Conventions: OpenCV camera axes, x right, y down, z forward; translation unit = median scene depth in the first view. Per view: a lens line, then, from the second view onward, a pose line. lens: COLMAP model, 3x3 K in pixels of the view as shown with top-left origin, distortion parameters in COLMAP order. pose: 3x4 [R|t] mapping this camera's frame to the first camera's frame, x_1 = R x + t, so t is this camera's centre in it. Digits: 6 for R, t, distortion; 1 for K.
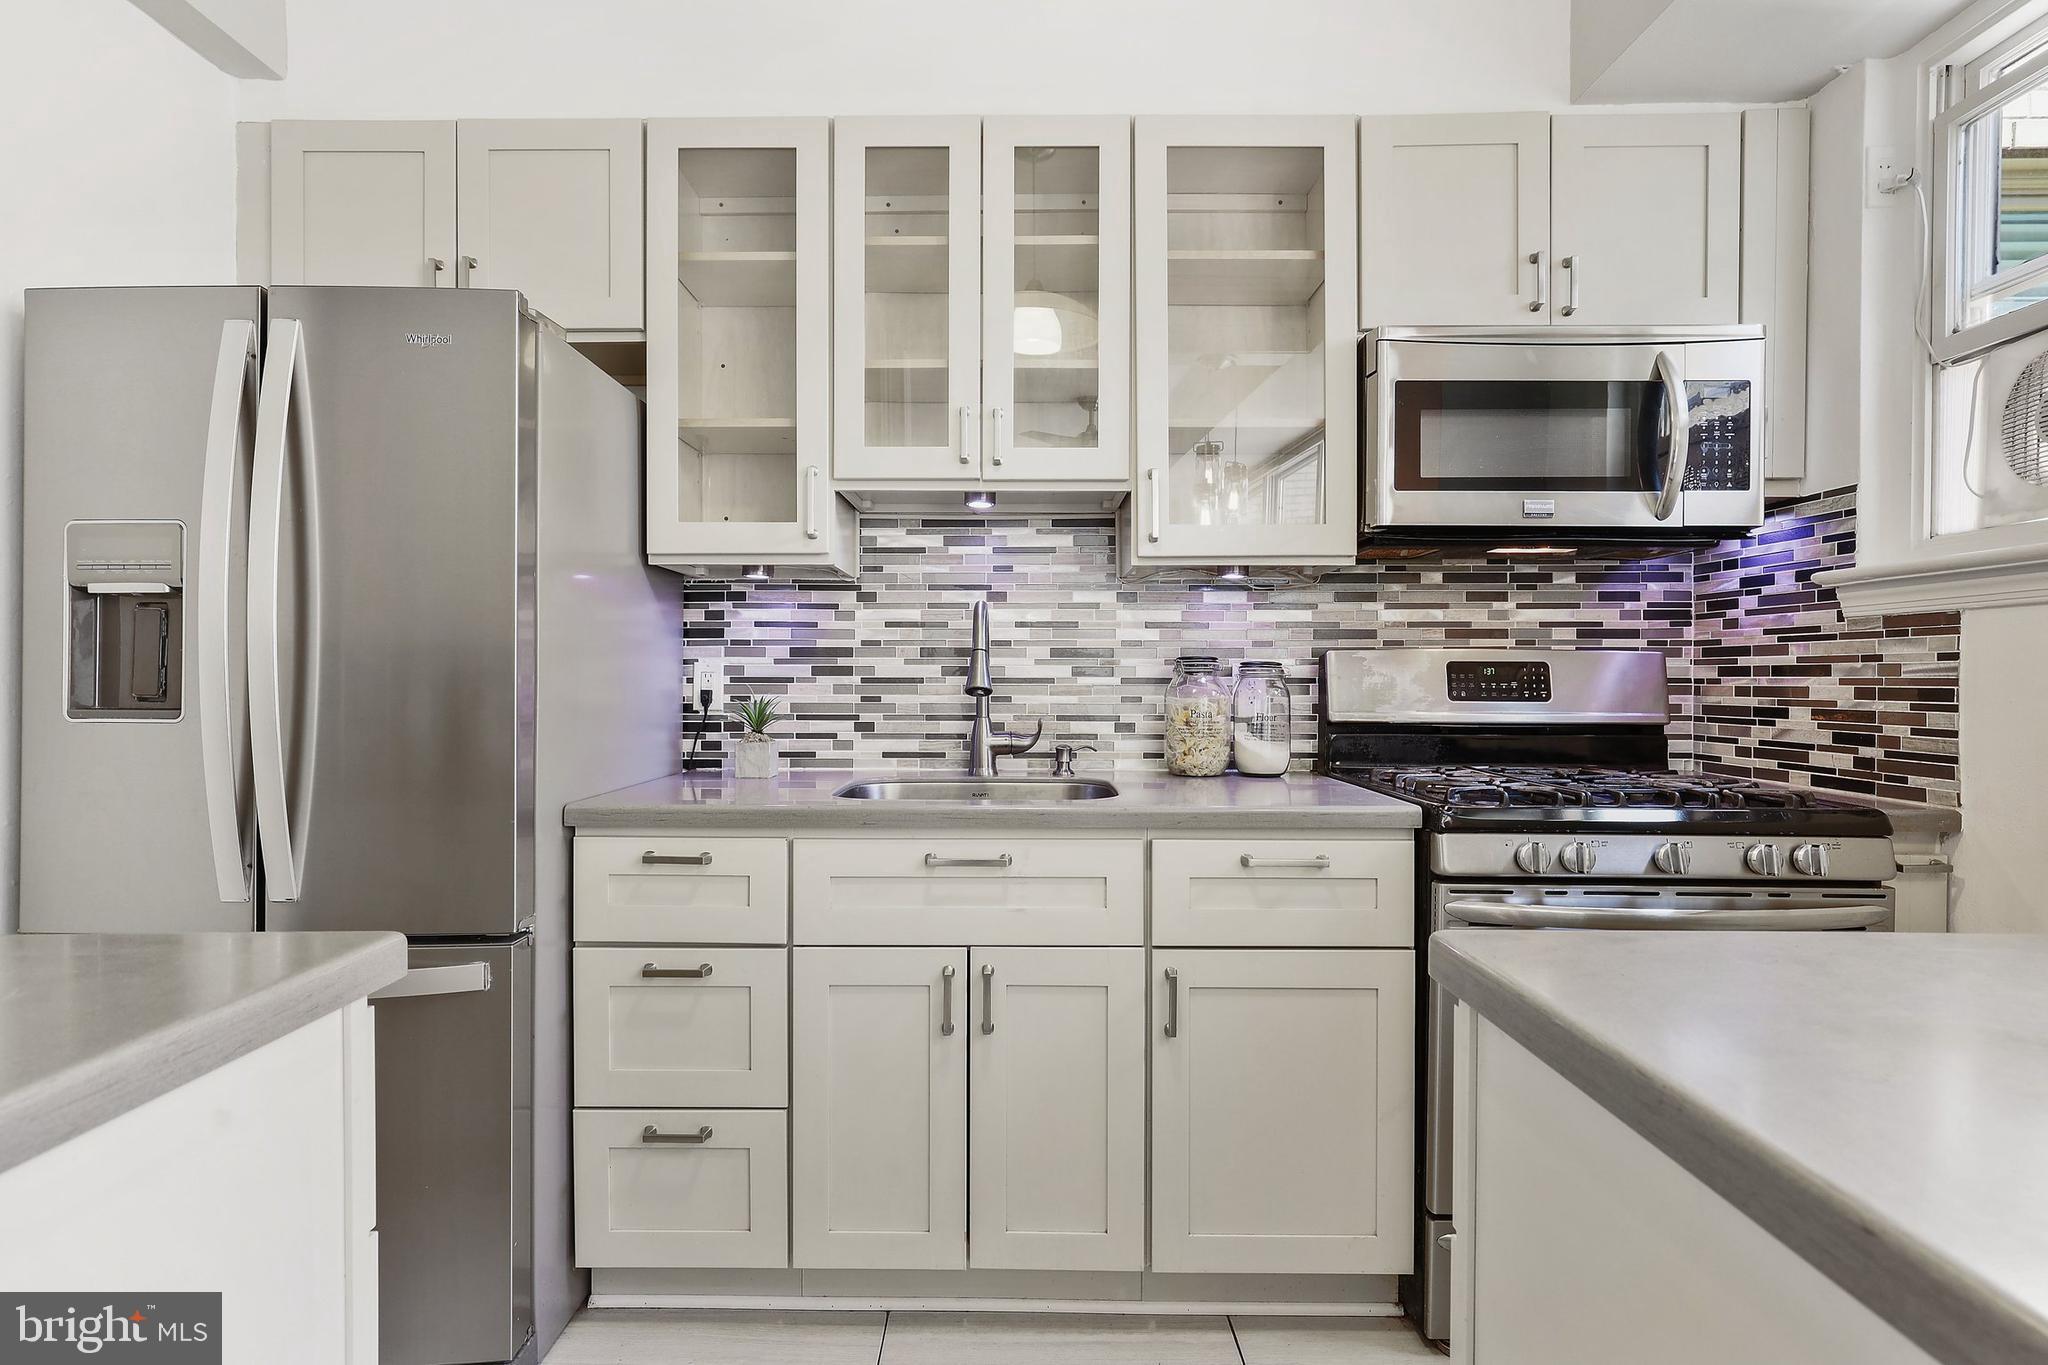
lens RADIAL K [[986.0, 0, 1016.3], [0, 986.0, 675.8], [0, 0, 1]] dist [-0.005975, 0.000952]
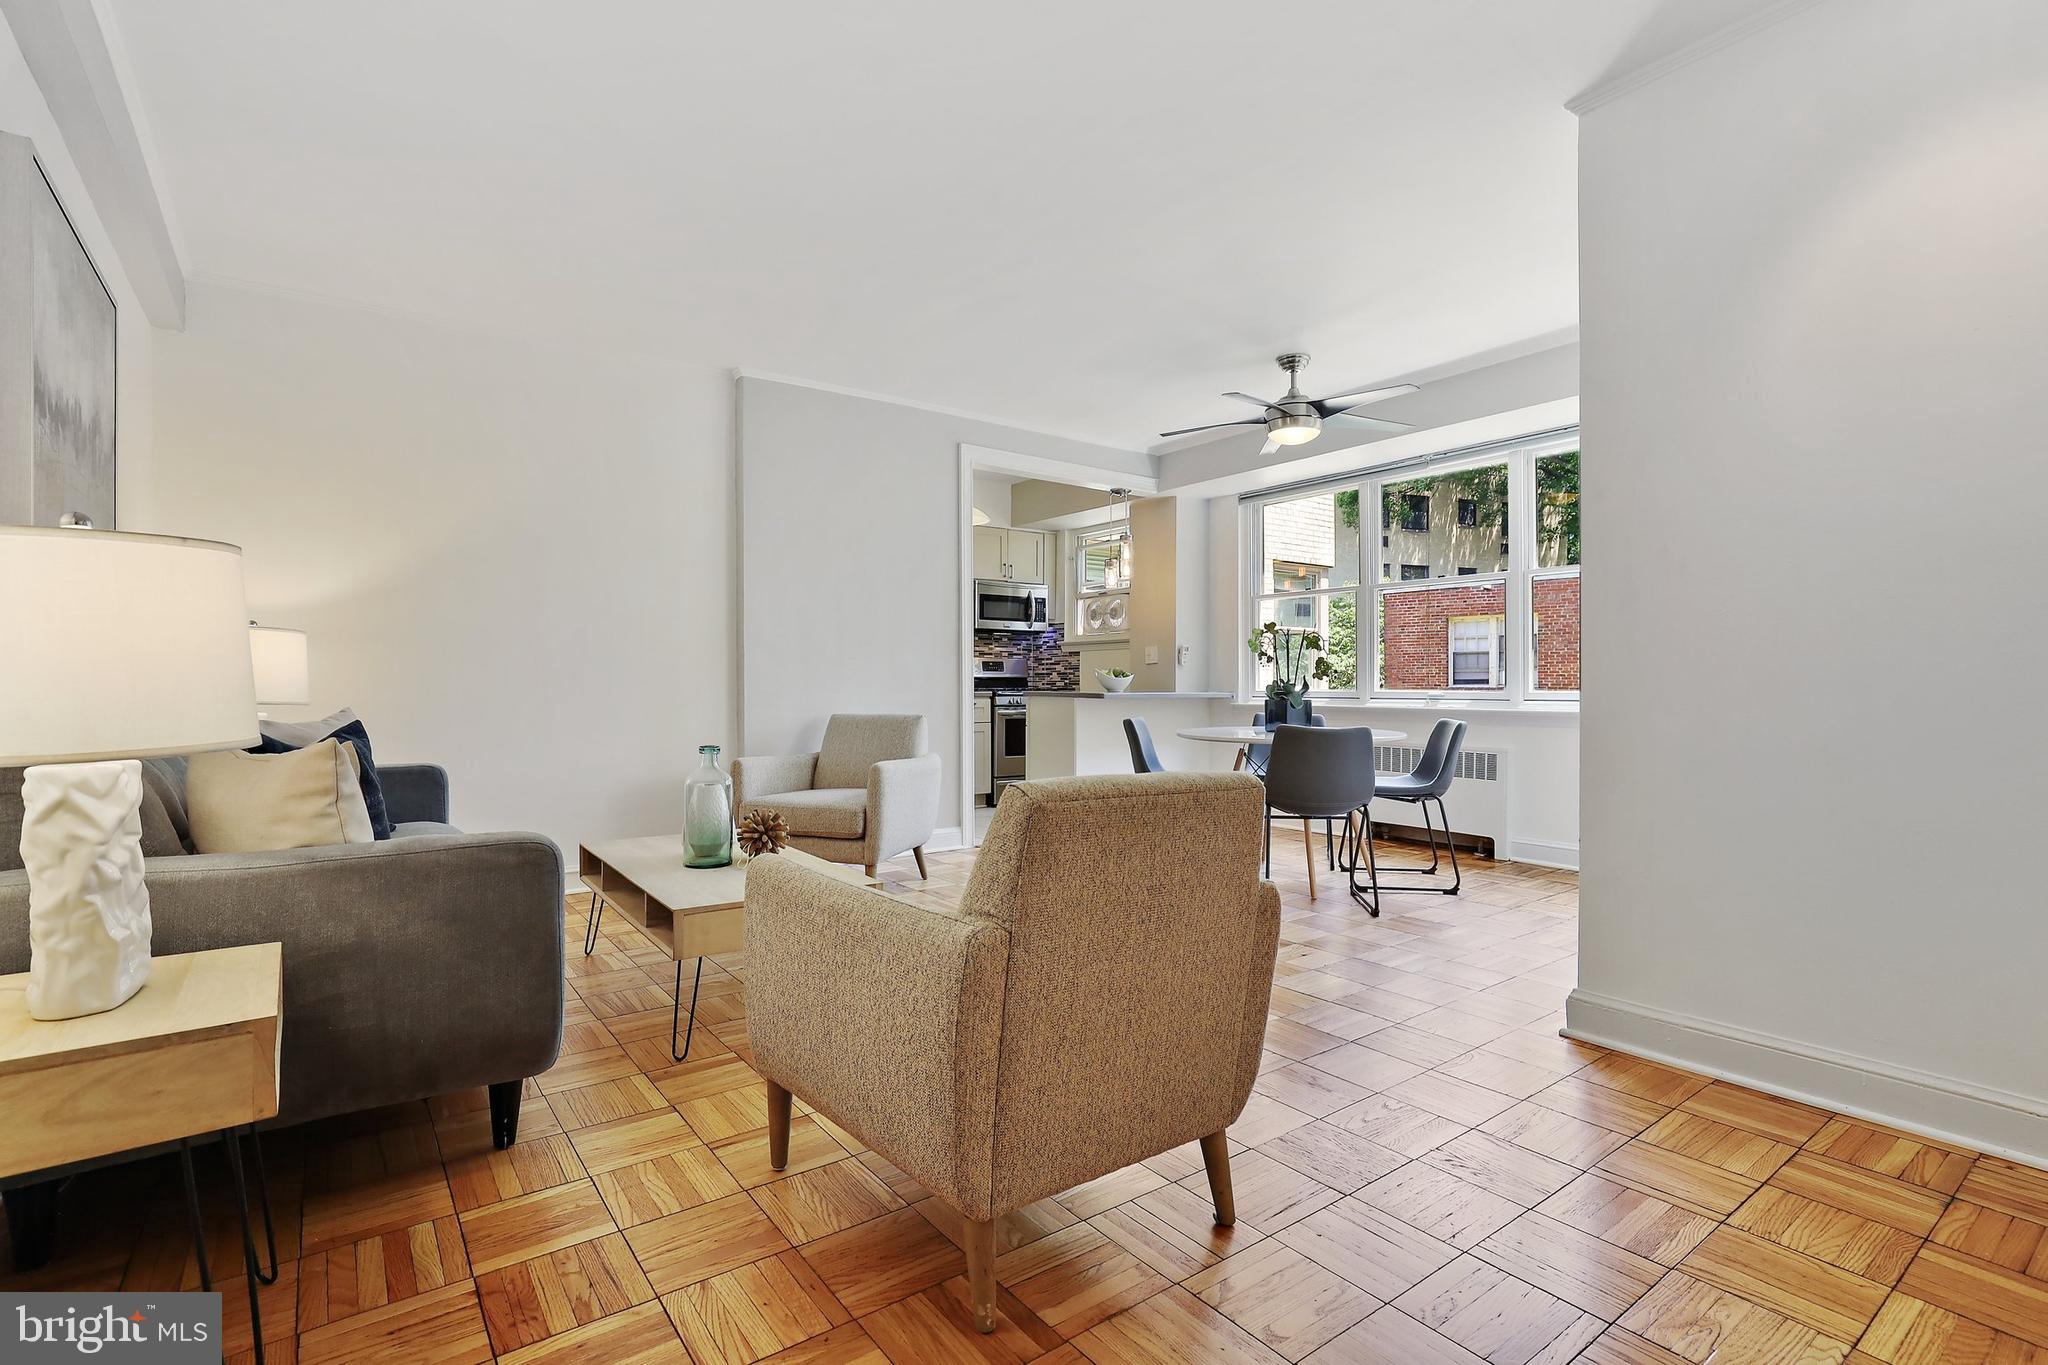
lens RADIAL K [[938.8, 0, 1015.3], [0, 938.8, 687.1], [0, 0, 1]] dist [-0.015257, 0.007161]
pose [[0.799437, -0.005898, 0.600720, -1.641037], [0.003705, 0.999981, 0.004887, 0.068893], [-0.600738, -0.001681, 0.799444, -1.980673]]
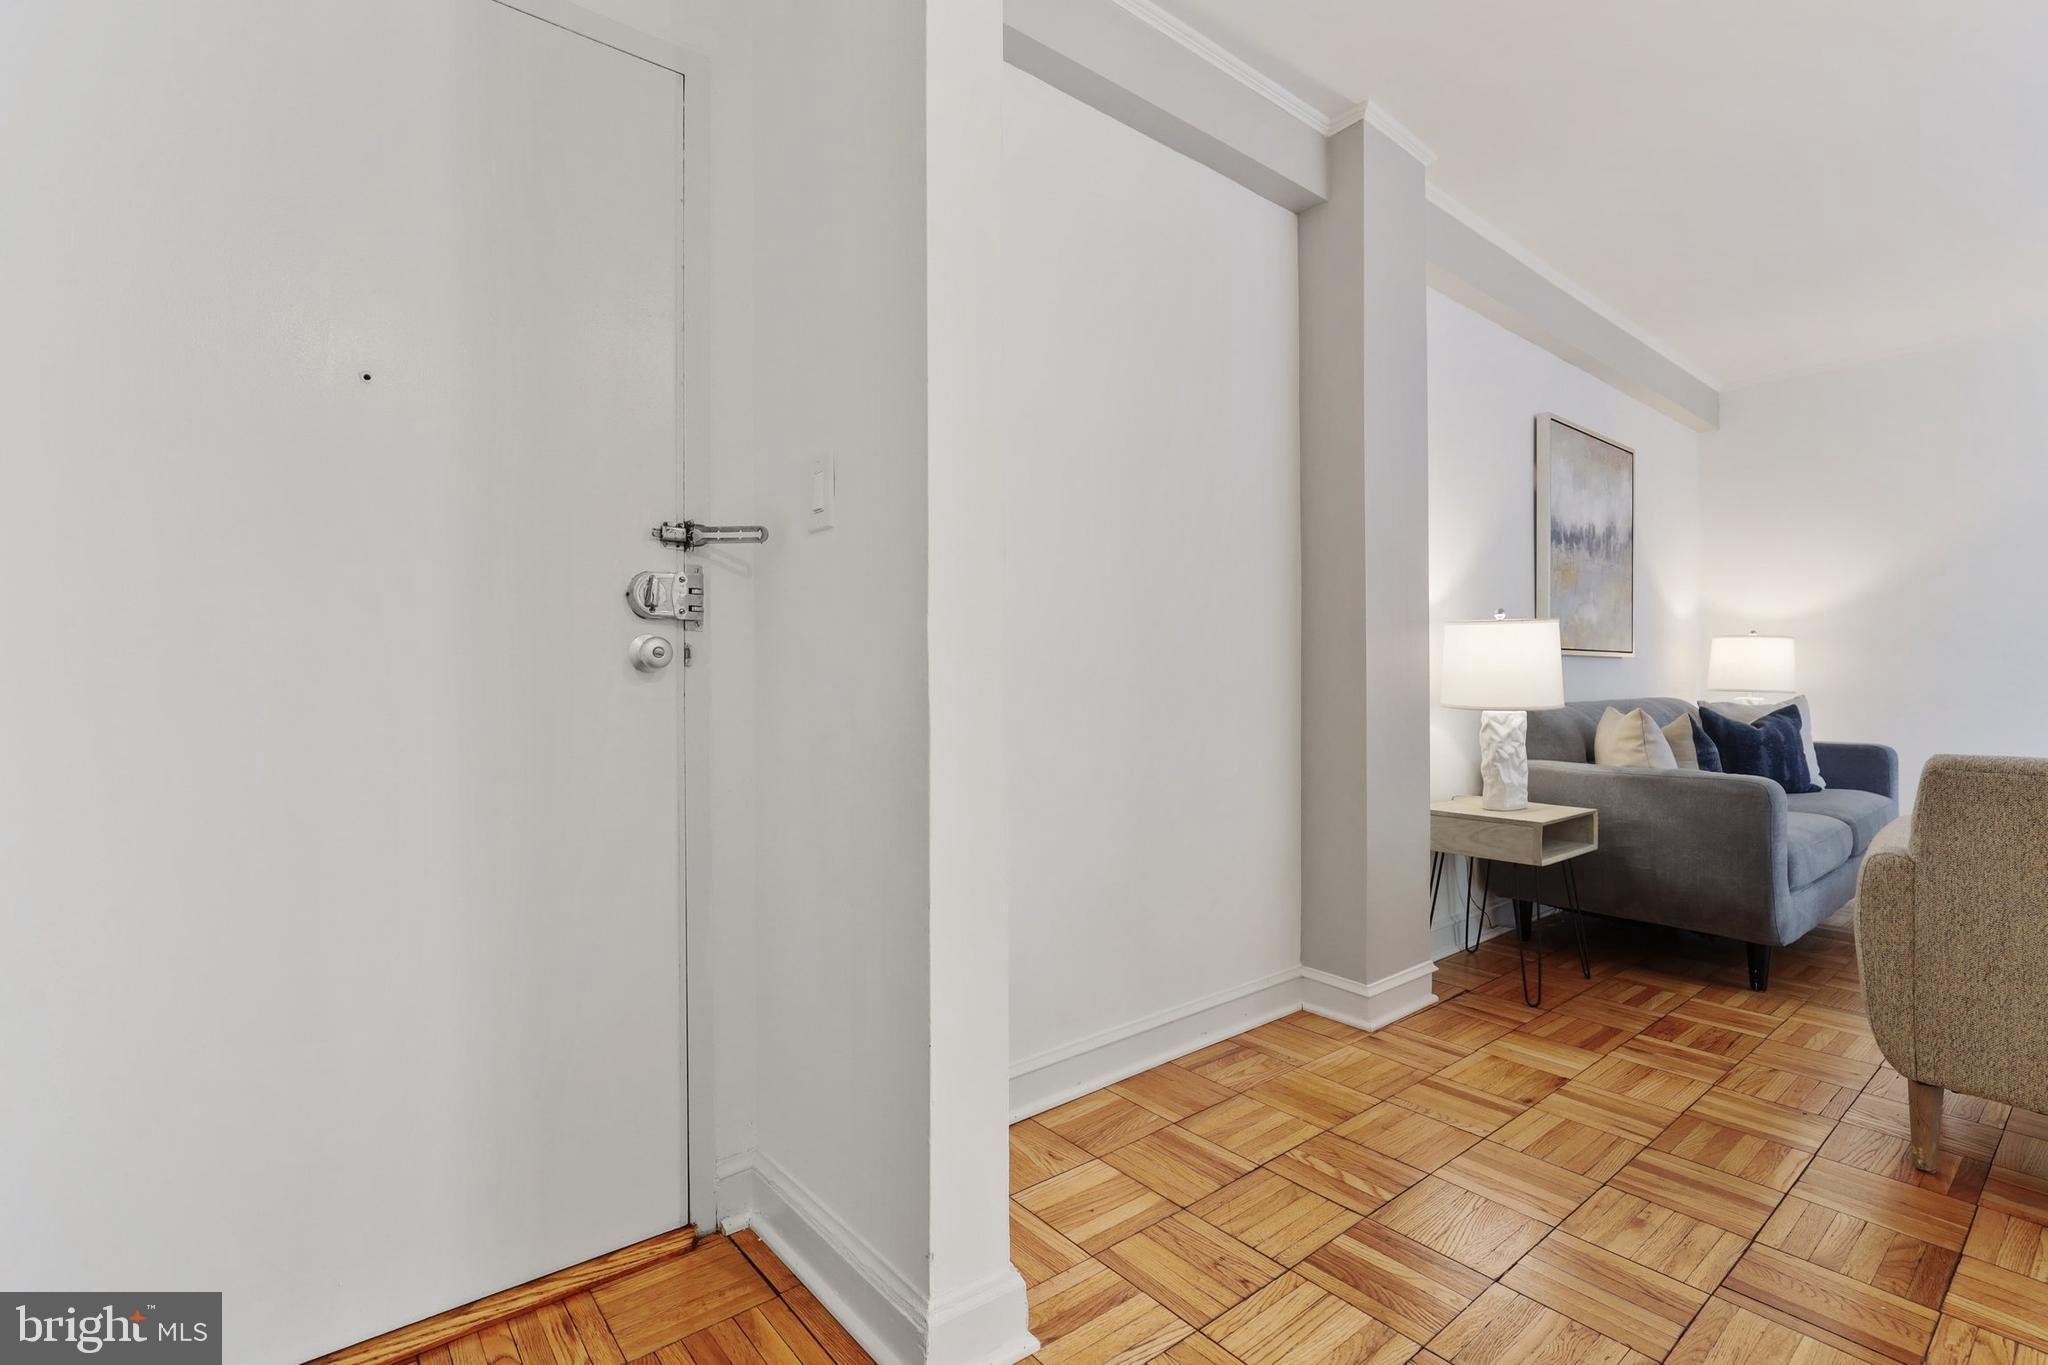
lens RADIAL K [[928.4, 0, 1011.2], [0, 928.4, 689.1], [0, 0, 1]] dist [-0.010391, -0.000088]
pose [[0.628687, 0.003606, -0.777650, -1.149934], [0.004538, 0.999955, 0.008305, 0.069130], [0.777645, -0.008750, 0.628642, -2.611691]]
